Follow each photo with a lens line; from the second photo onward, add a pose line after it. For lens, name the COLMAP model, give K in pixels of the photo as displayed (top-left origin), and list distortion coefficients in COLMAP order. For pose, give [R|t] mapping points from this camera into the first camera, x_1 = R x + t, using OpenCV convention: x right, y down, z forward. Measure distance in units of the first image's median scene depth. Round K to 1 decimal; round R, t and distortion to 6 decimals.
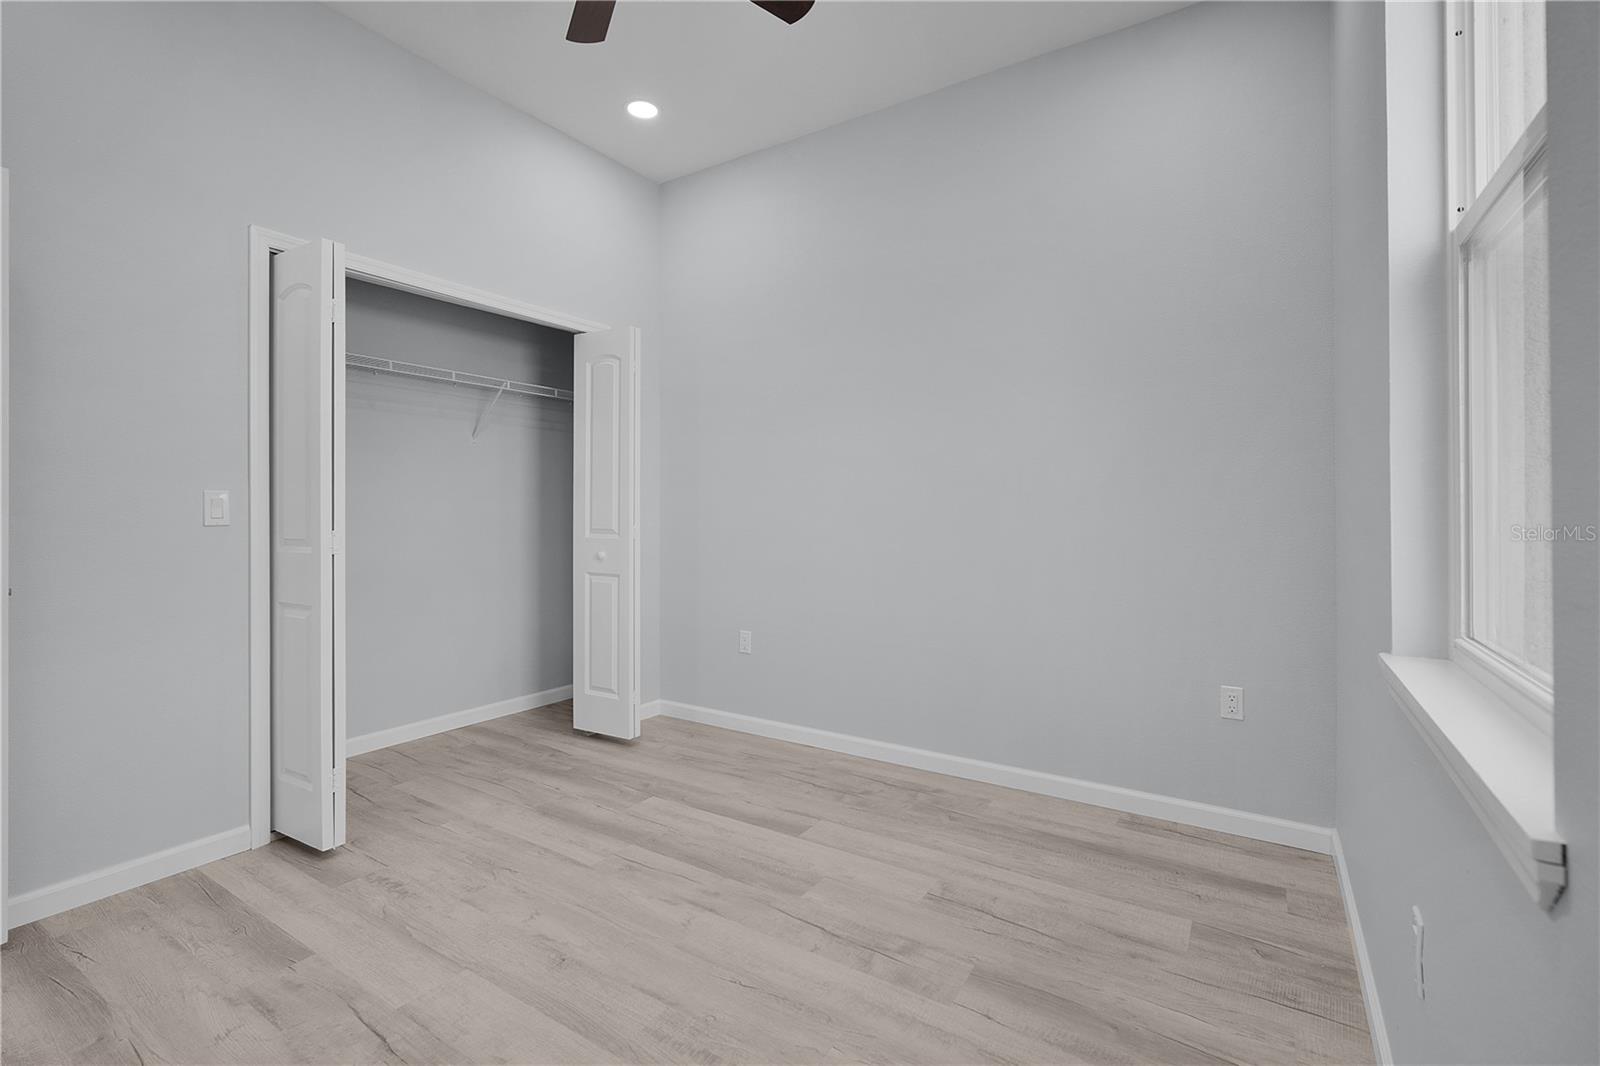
lens RADIAL K [[714.2, 0, 787.7], [0, 714.2, 540.2], [0, 0, 1]] dist [-0.002483, 0.000951]
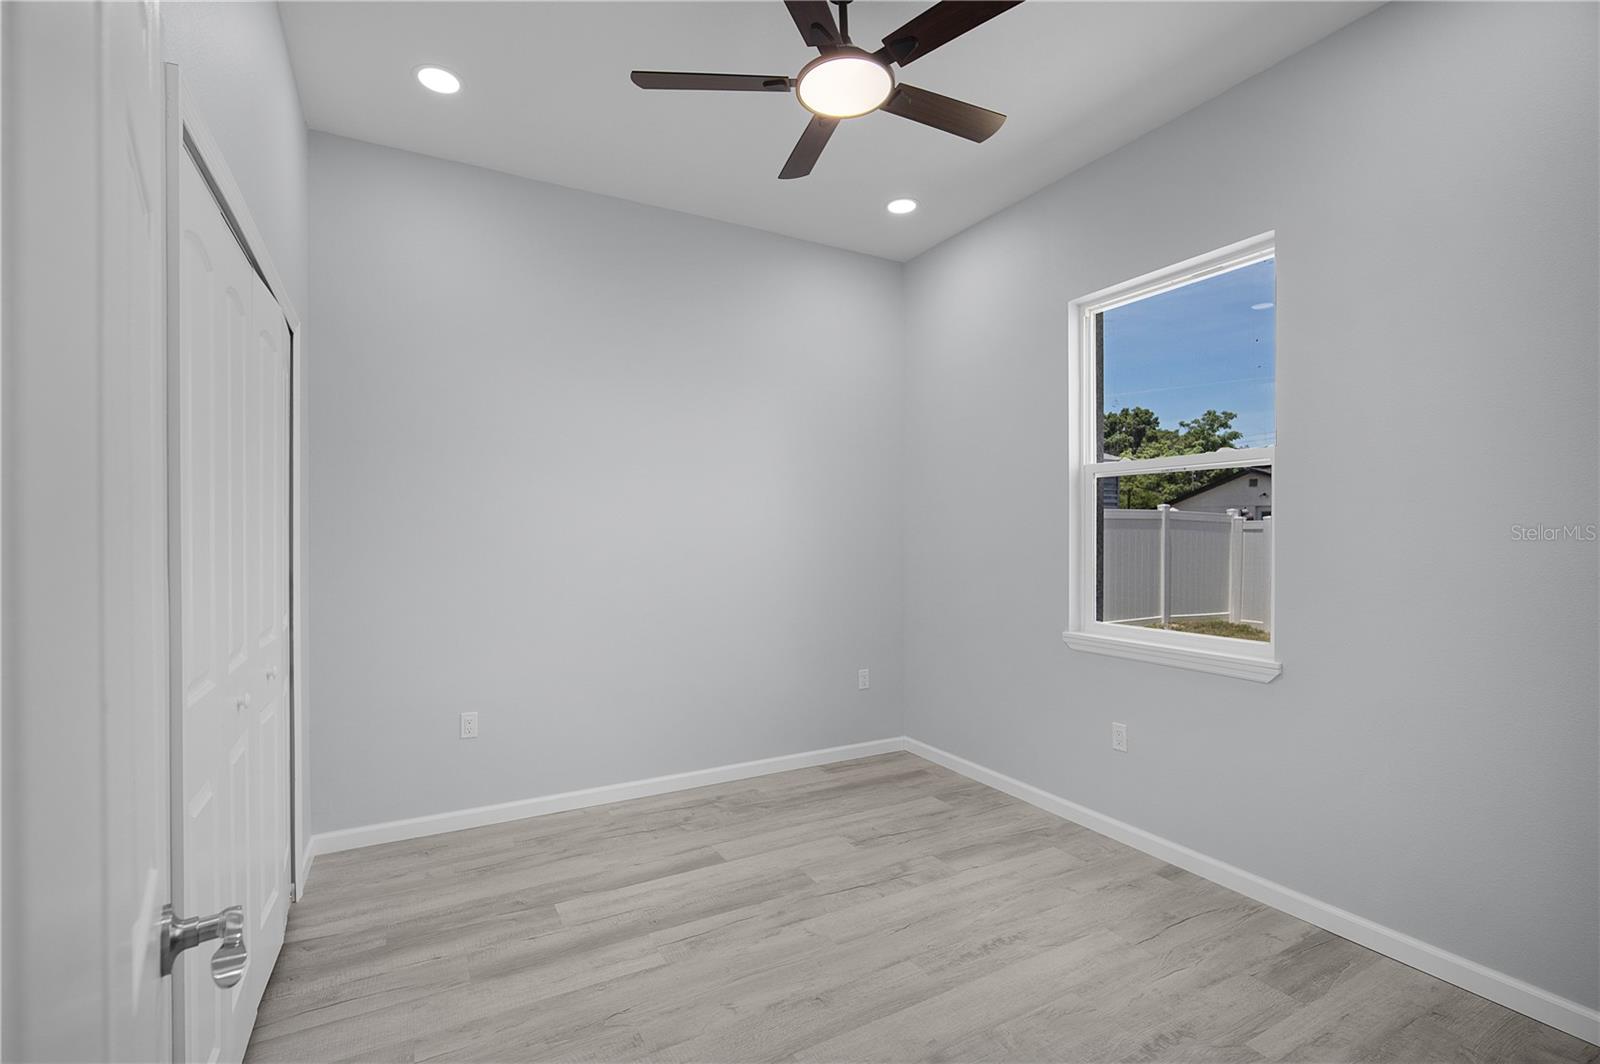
lens RADIAL K [[714.2, 0, 787.7], [0, 714.2, 539.2], [0, 0, 1]] dist [-0.002483, 0.000951]
pose [[0.467713, -0.003294, 0.883874, -0.956343], [0.031881, 0.999405, -0.013145, -0.086754], [-0.883305, 0.034327, 0.467540, 0.355047]]
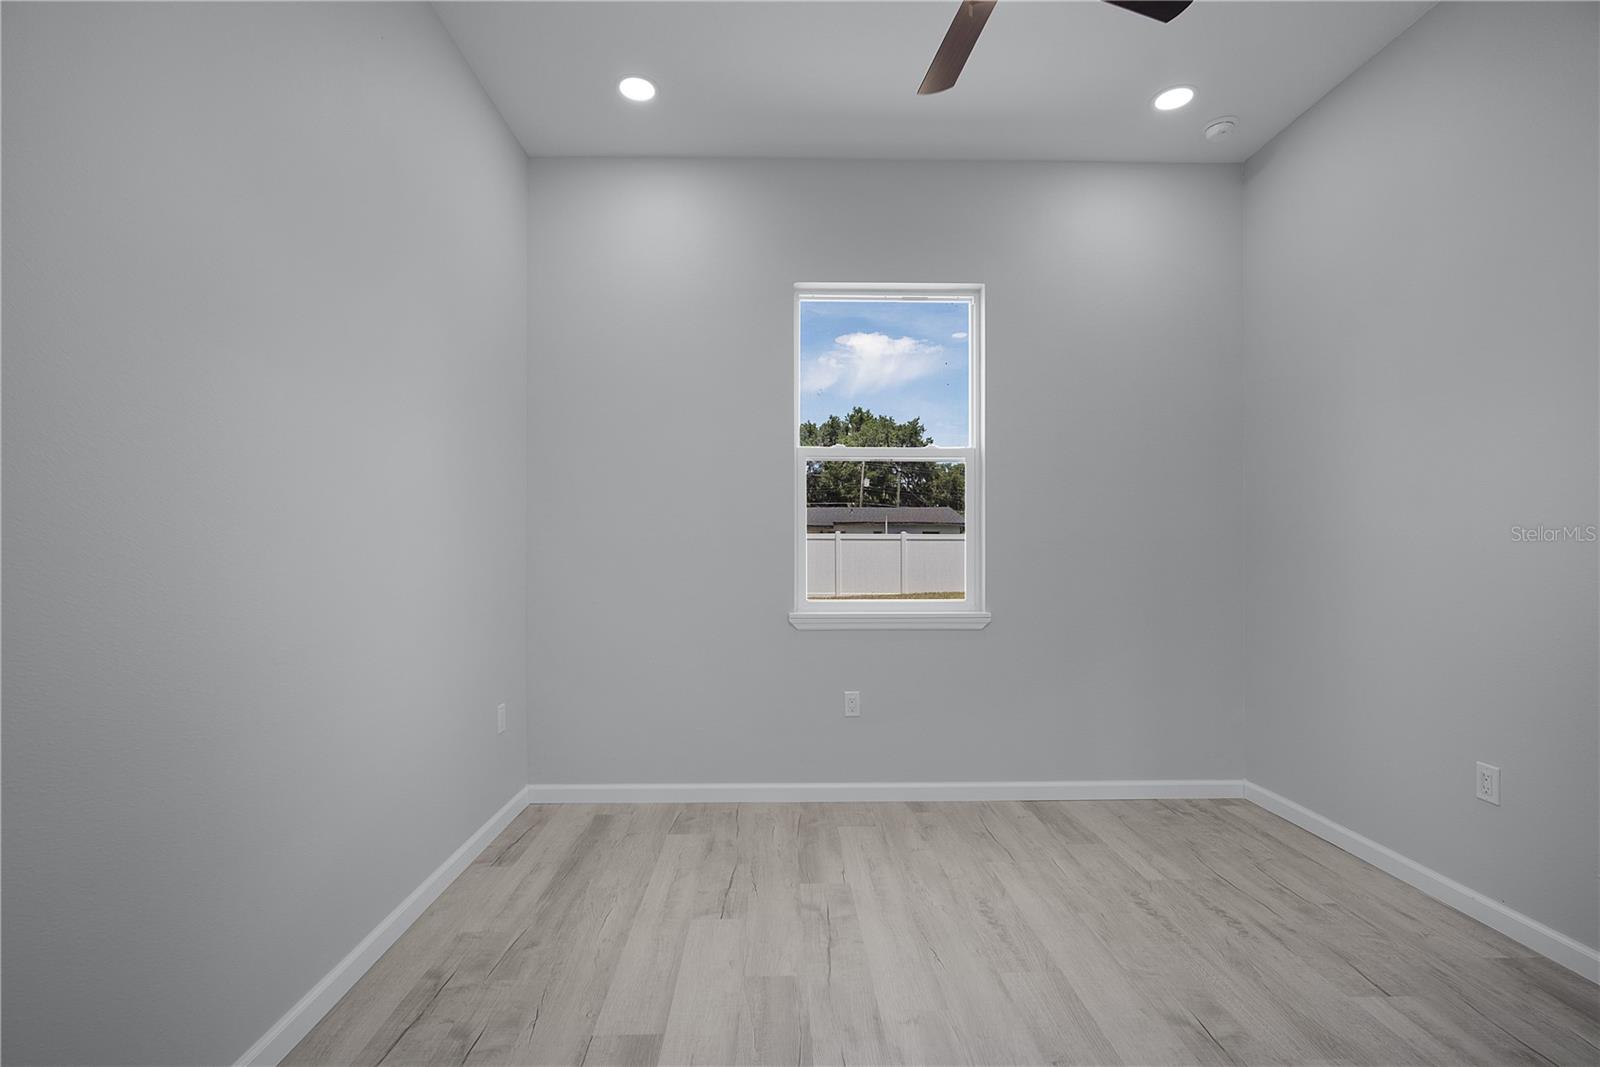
lens RADIAL K [[714.2, 0, 787.7], [0, 714.2, 540.7], [0, 0, 1]] dist [-0.002483, 0.000951]
pose [[-0.567771, 0.008771, 0.823140, -0.626285], [0.032913, 0.999386, 0.012054, -0.065714], [-0.822528, 0.033936, -0.567711, 1.272609]]
